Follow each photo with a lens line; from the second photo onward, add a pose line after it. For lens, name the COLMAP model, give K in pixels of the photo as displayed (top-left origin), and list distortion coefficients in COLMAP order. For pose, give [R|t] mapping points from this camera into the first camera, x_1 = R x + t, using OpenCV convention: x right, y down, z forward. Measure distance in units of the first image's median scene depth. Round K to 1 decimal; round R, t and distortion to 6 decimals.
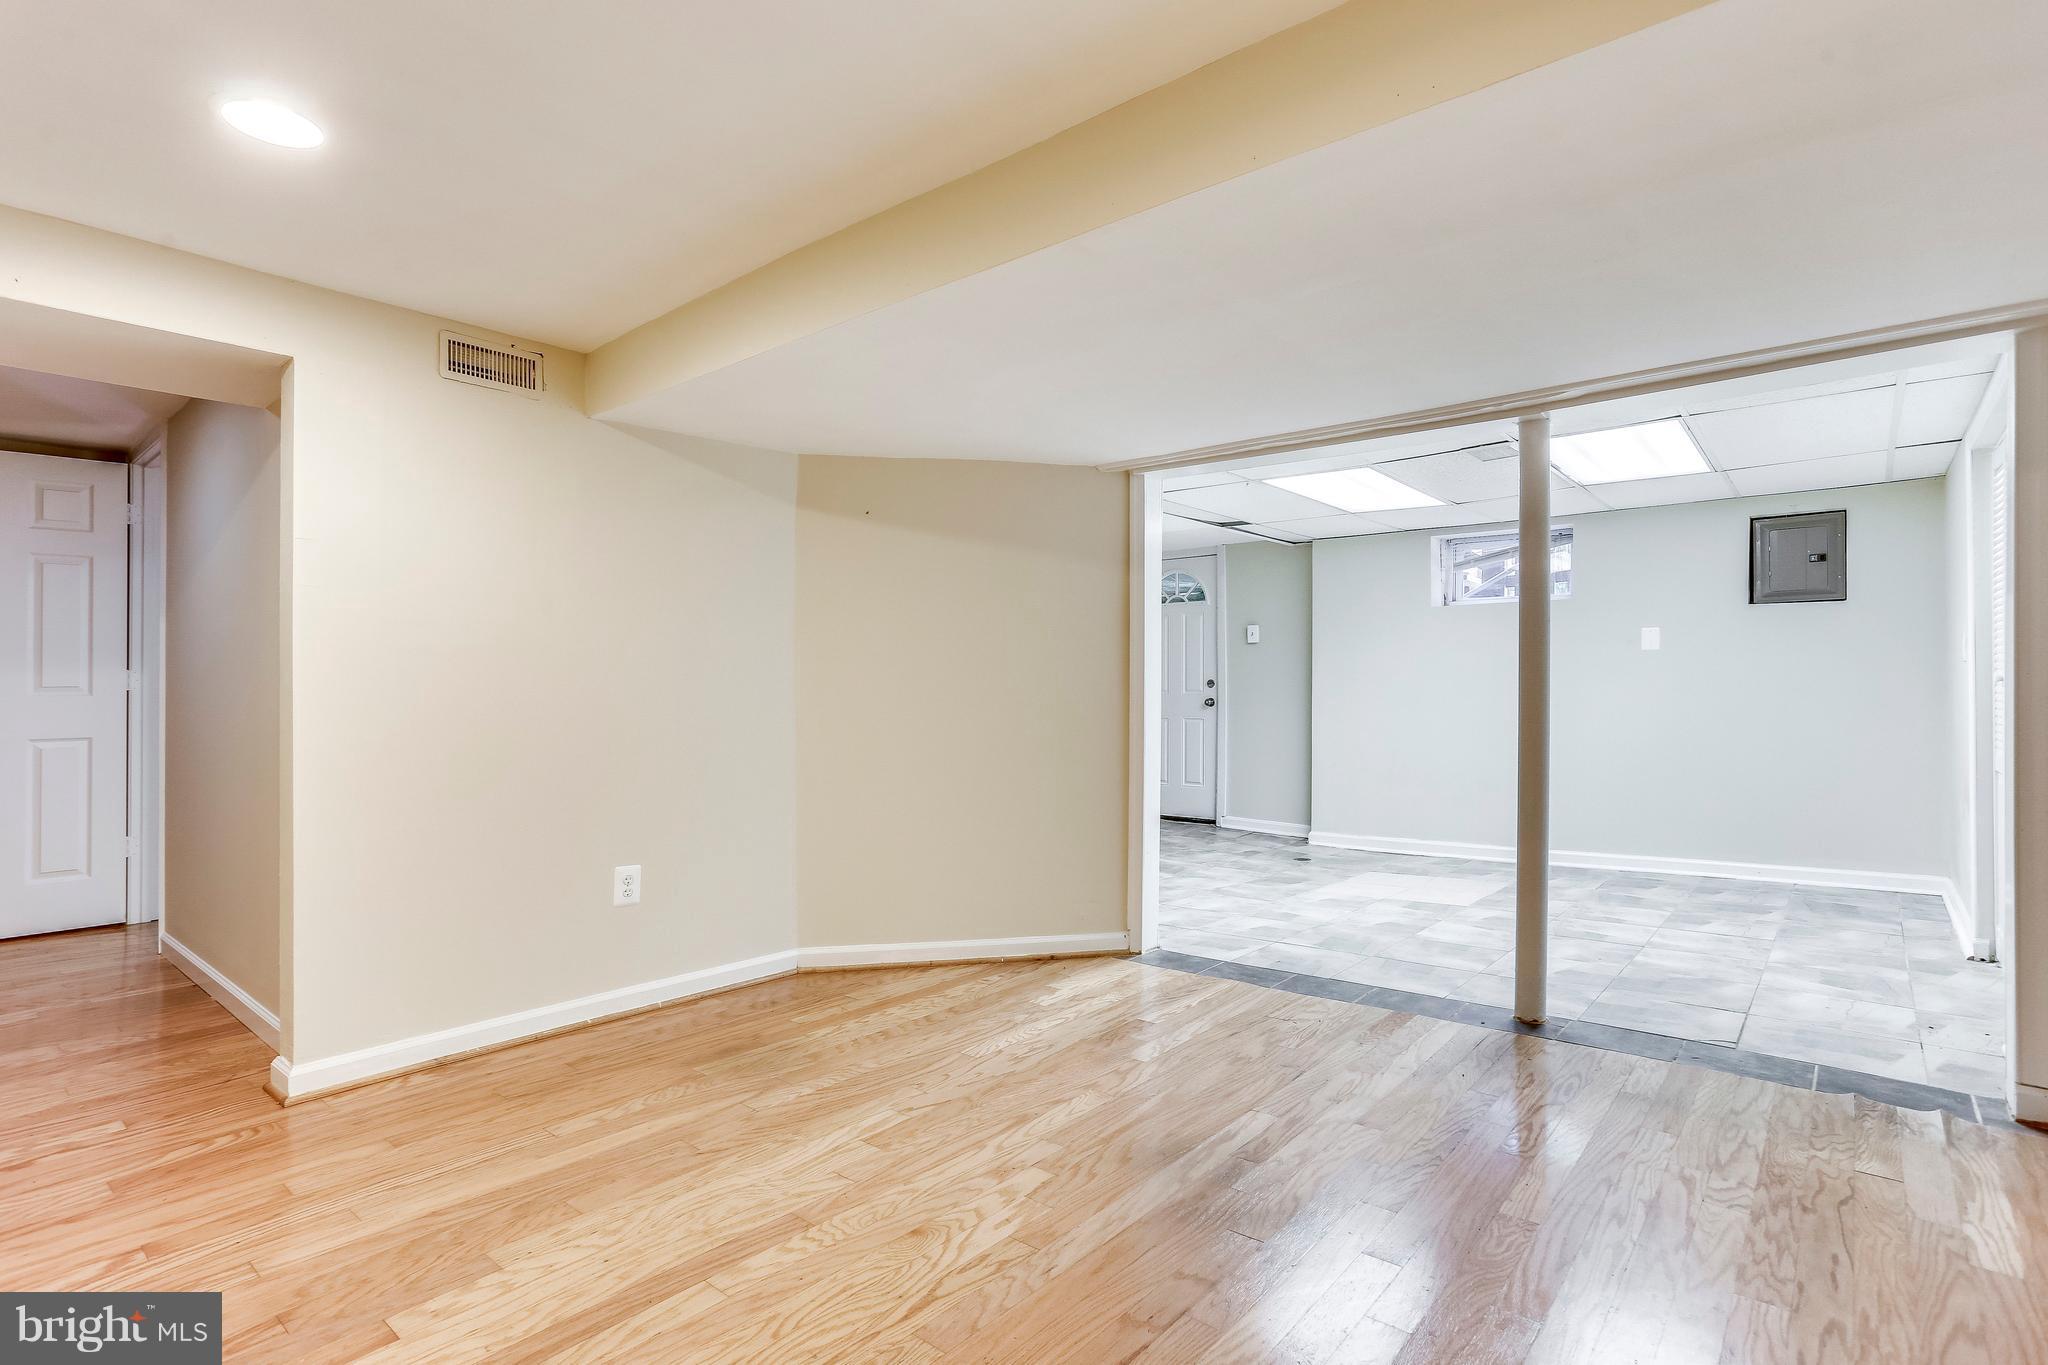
lens RADIAL K [[997.8, 0, 1021.8], [0, 997.8, 696.5], [0, 0, 1]] dist [-0.027871, 0.014513]
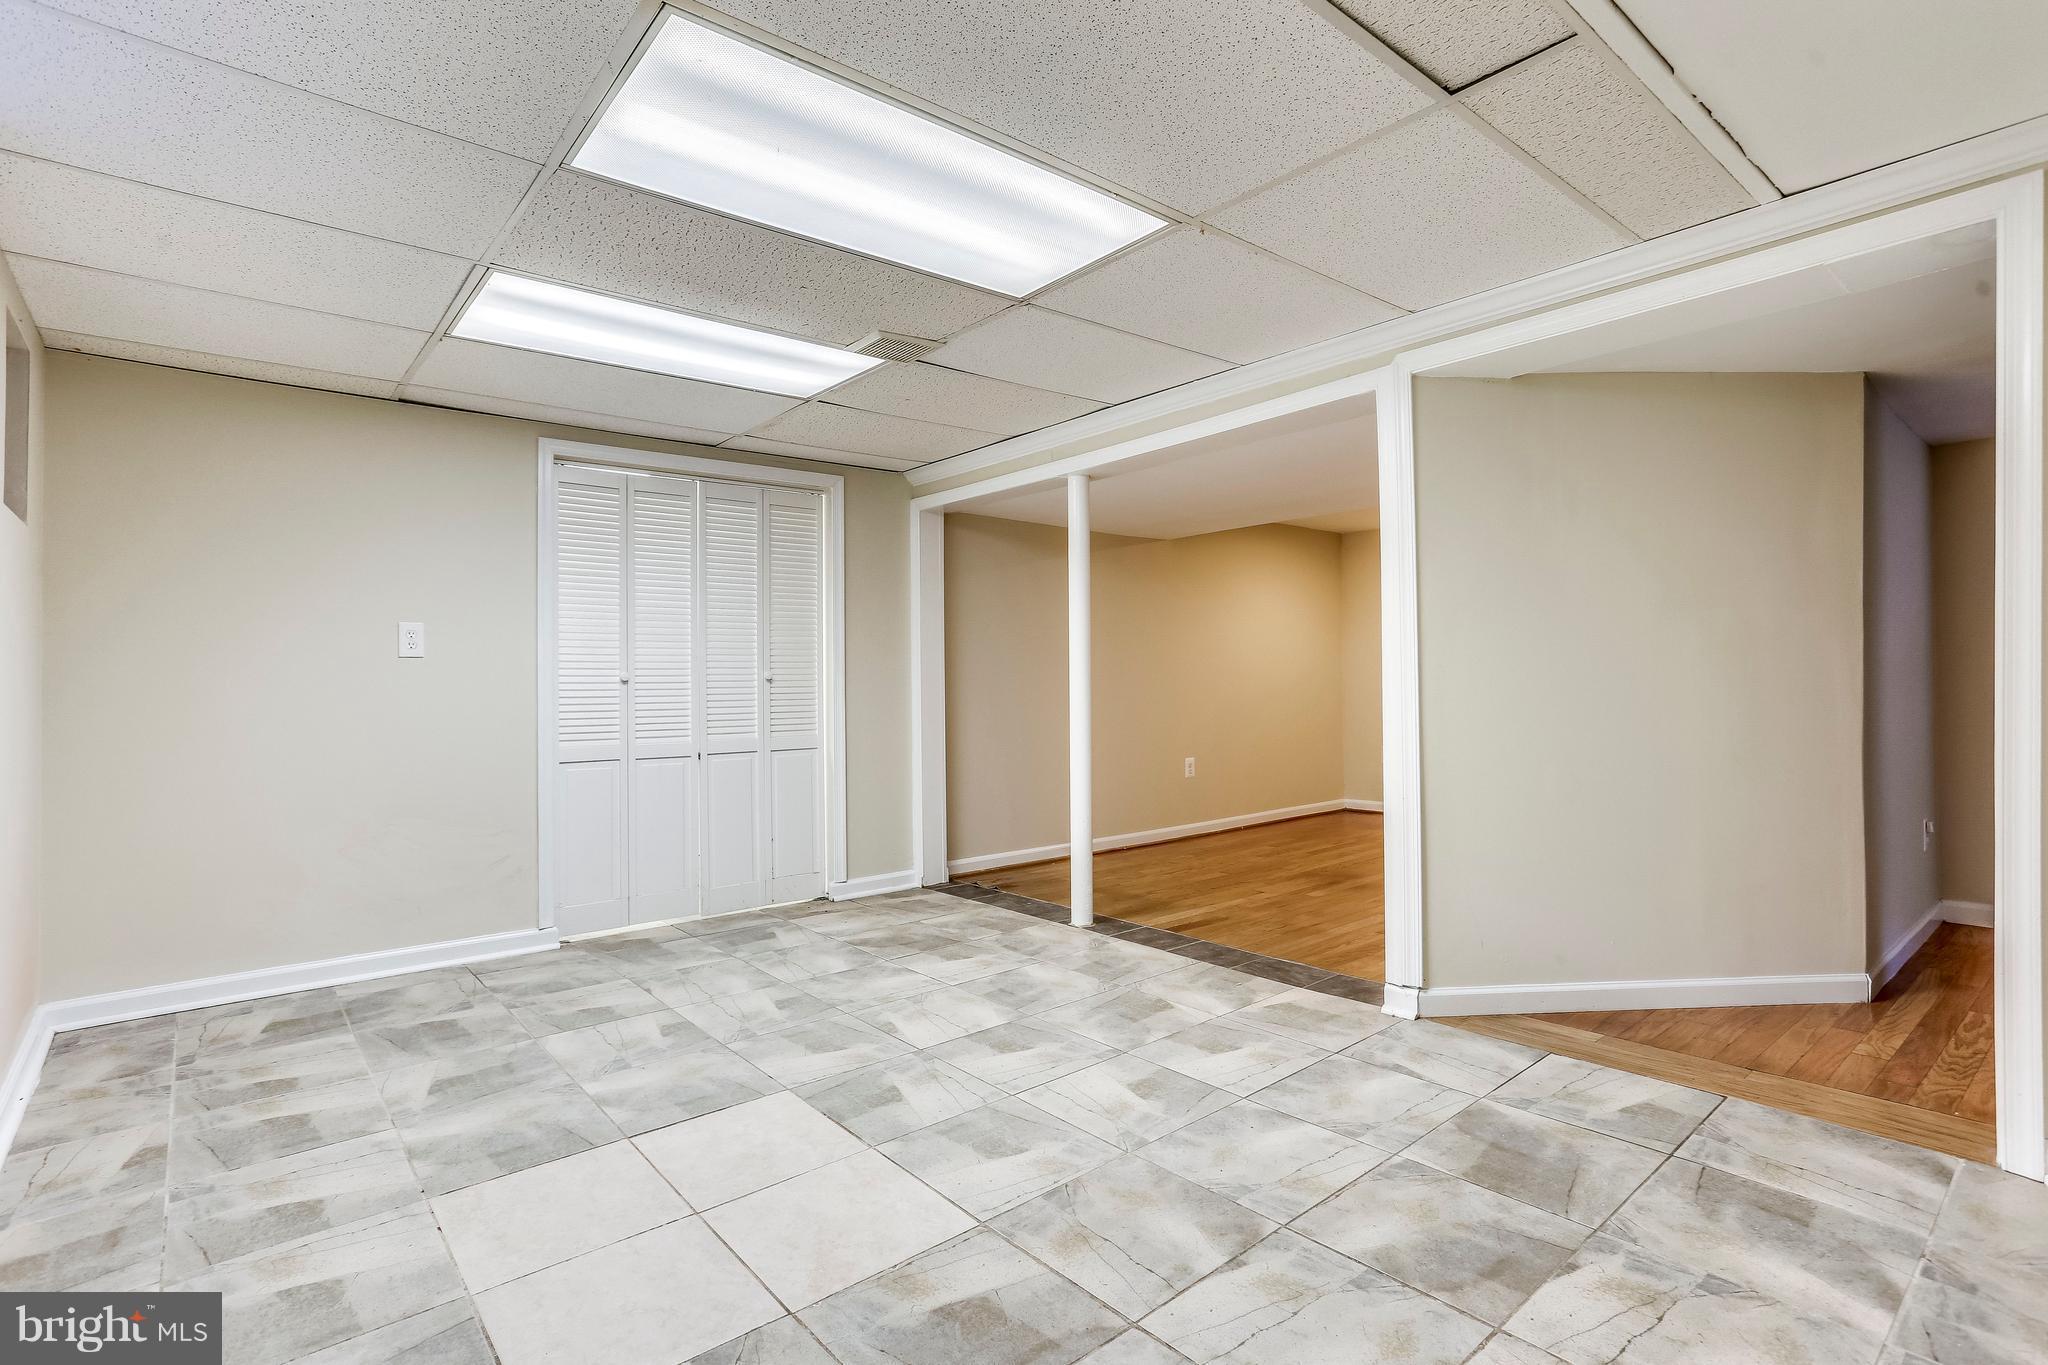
lens RADIAL K [[997.8, 0, 1020.2], [0, 997.8, 677.7], [0, 0, 1]] dist [-0.027871, 0.014513]
pose [[-0.986851, 0.025984, 0.159532, 0.373954], [0.025687, 0.999662, -0.003923, -0.003999], [-0.159580, 0.000227, -0.987185, 2.346403]]
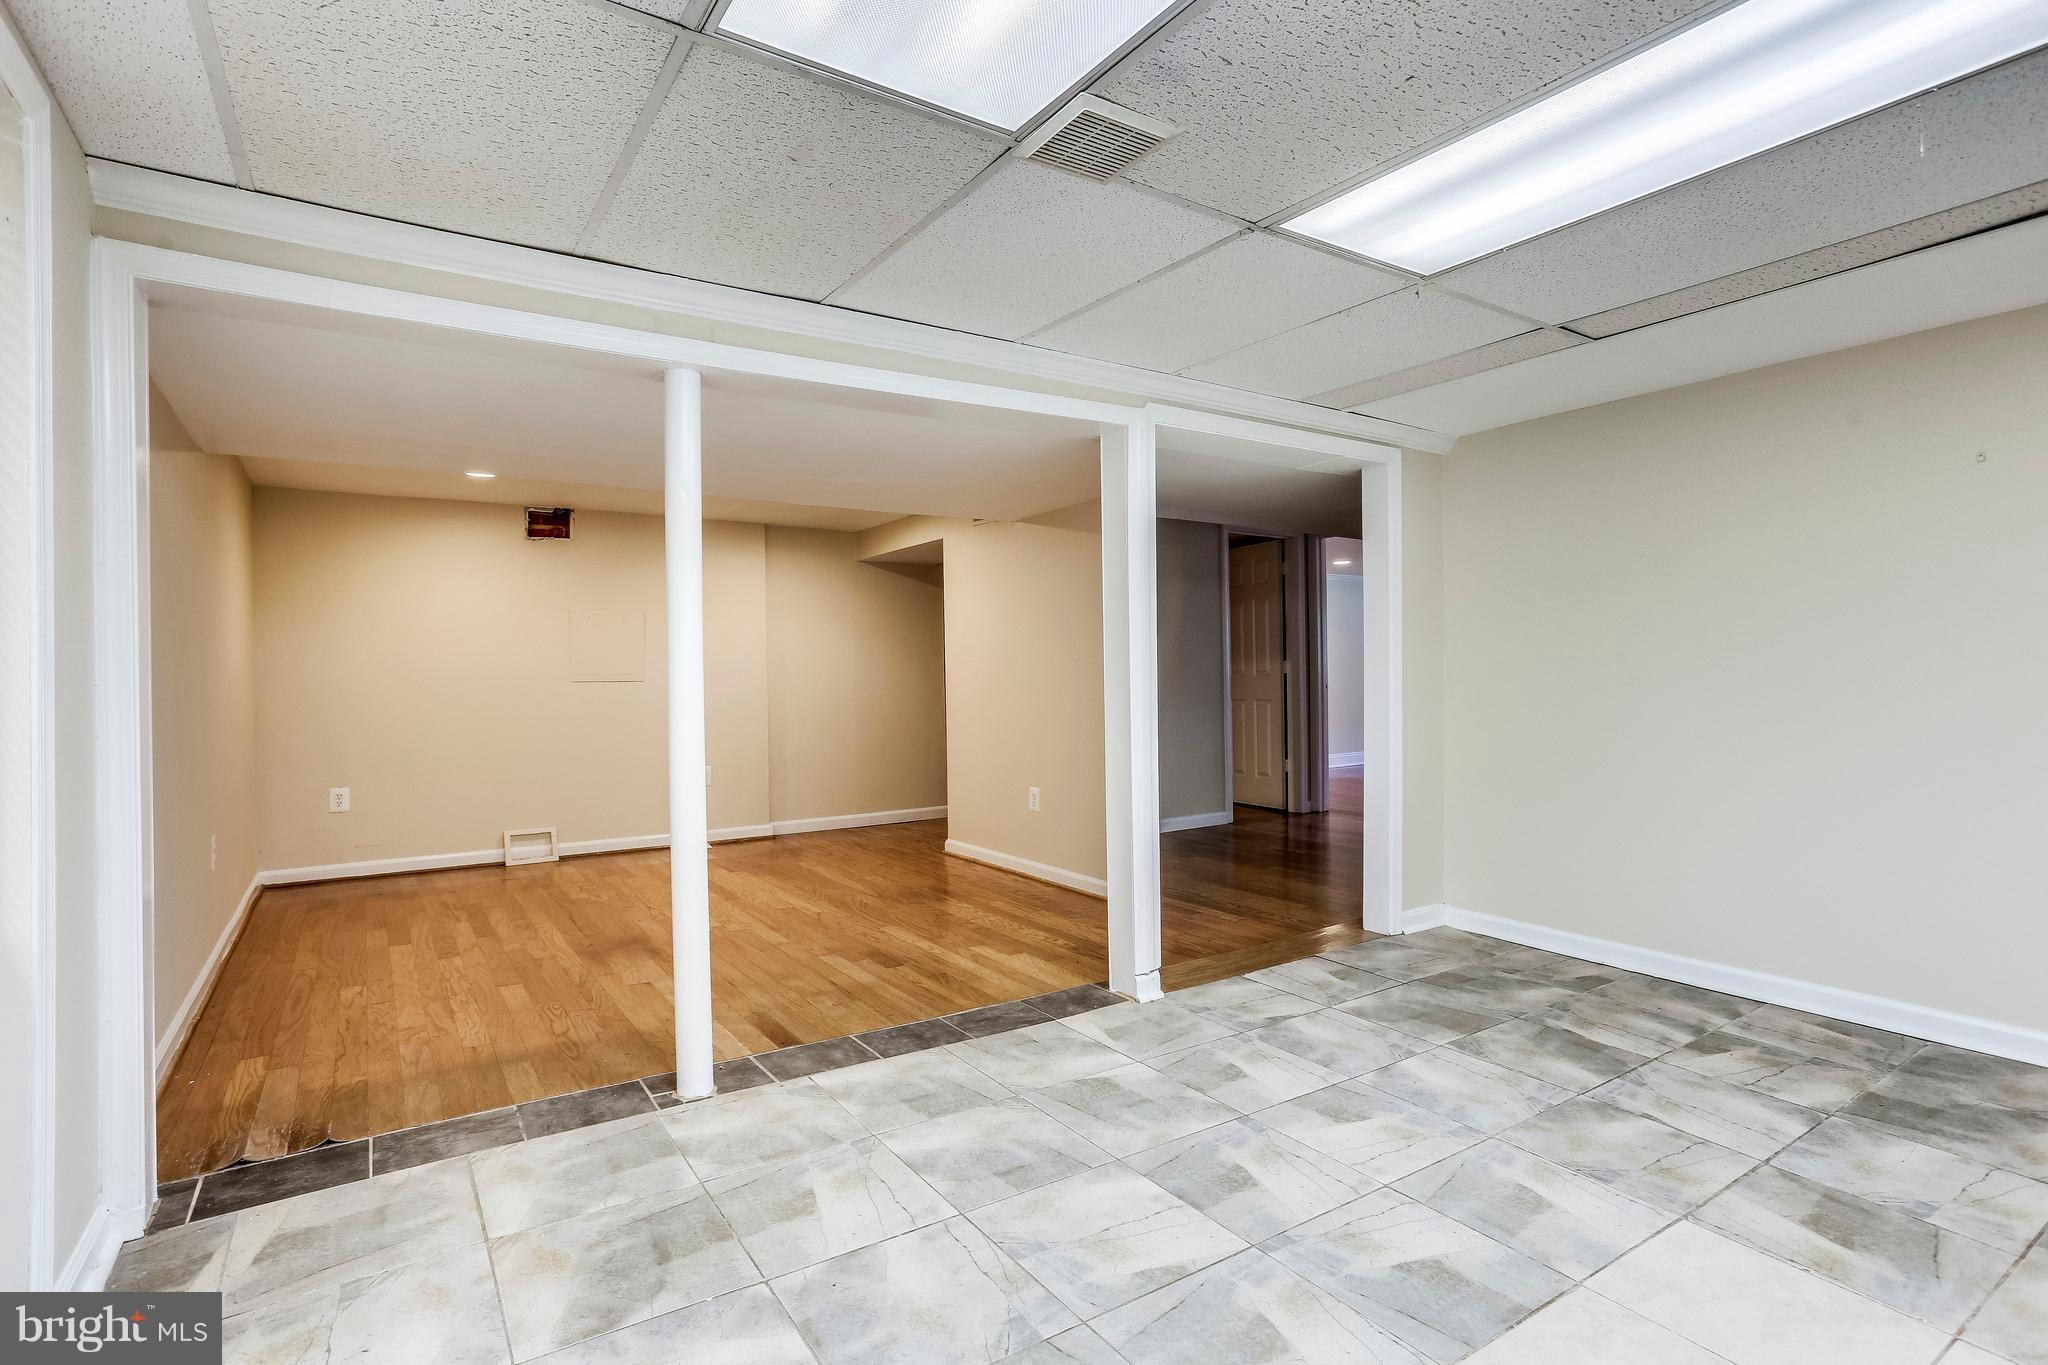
lens RADIAL K [[997.8, 0, 1036.1], [0, 997.8, 666.5], [0, 0, 1]] dist [-0.027871, 0.014513]
pose [[-0.266144, -0.000479, -0.963933, 1.236767], [0.014647, 0.999882, -0.004541, -0.022472], [0.963822, -0.015327, -0.266106, 1.500195]]
